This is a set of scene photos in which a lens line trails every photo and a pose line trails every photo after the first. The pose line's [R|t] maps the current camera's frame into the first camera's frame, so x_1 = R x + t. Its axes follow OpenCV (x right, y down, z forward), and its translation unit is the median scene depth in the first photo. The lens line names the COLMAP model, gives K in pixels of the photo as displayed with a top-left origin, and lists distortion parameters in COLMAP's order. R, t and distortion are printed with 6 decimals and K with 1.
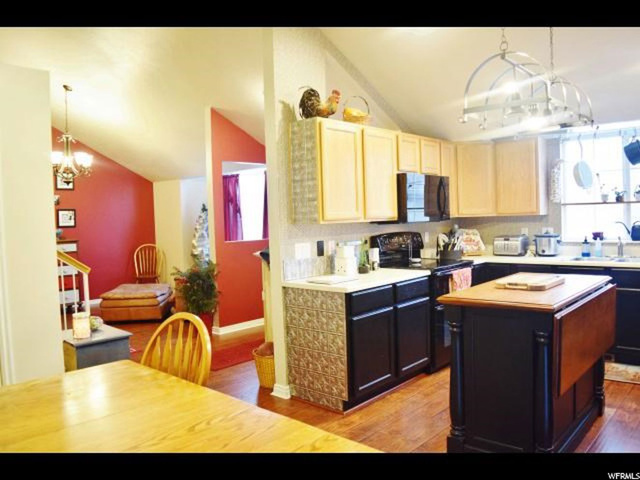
lens RADIAL K [[503.2, 0, 321.7], [0, 503.2, 236.9], [0, 0, 1]] dist [-0.093263, 0.007001]
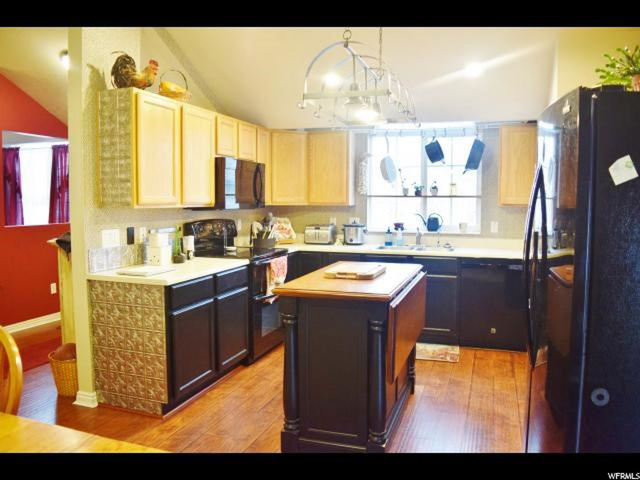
lens RADIAL K [[503.2, 0, 321.4], [0, 503.2, 237.0], [0, 0, 1]] dist [-0.093263, 0.007001]
pose [[0.916038, 0.007314, 0.401024, -0.045069], [-0.018095, 0.999569, 0.023102, -0.001466], [-0.400682, -0.028419, 0.915776, 0.055635]]
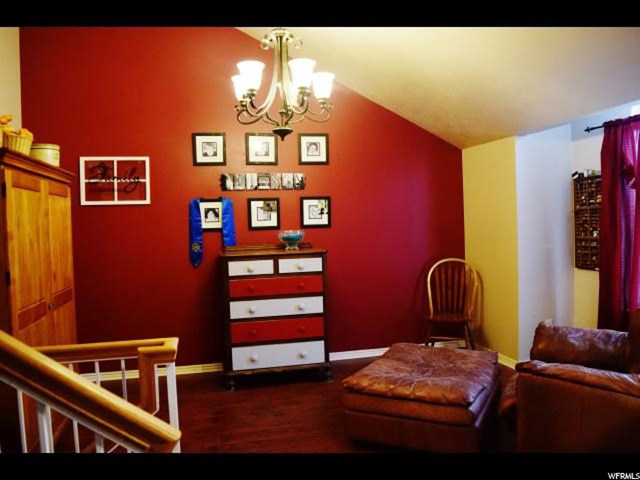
lens RADIAL K [[503.2, 0, 322.1], [0, 503.2, 238.1], [0, 0, 1]] dist [-0.093263, 0.007001]
pose [[0.830859, 0.021188, -0.556079, -0.340780], [-0.016685, 0.999774, 0.013164, -0.028240], [0.556232, -0.001659, 0.831025, 0.973612]]
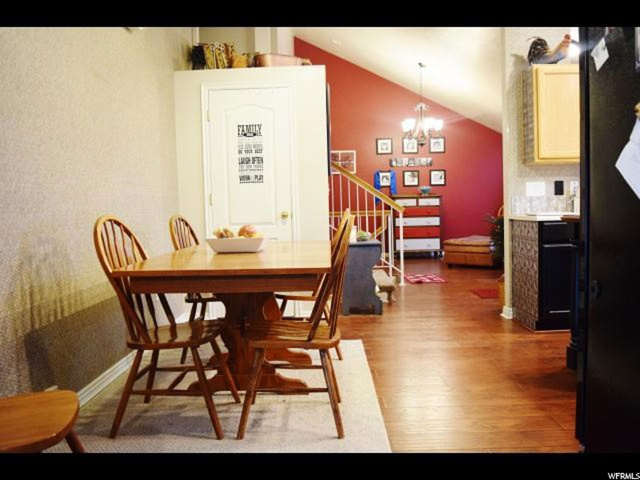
lens RADIAL K [[552.7, 0, 317.3], [0, 552.7, 239.6], [0, 0, 1]] dist [-0.082187, -0.007181]
pose [[0.663595, 0.059170, -0.745748, 0.510990], [-0.024242, 0.998044, 0.057617, 0.077014], [0.747699, -0.020156, 0.663732, -0.133458]]
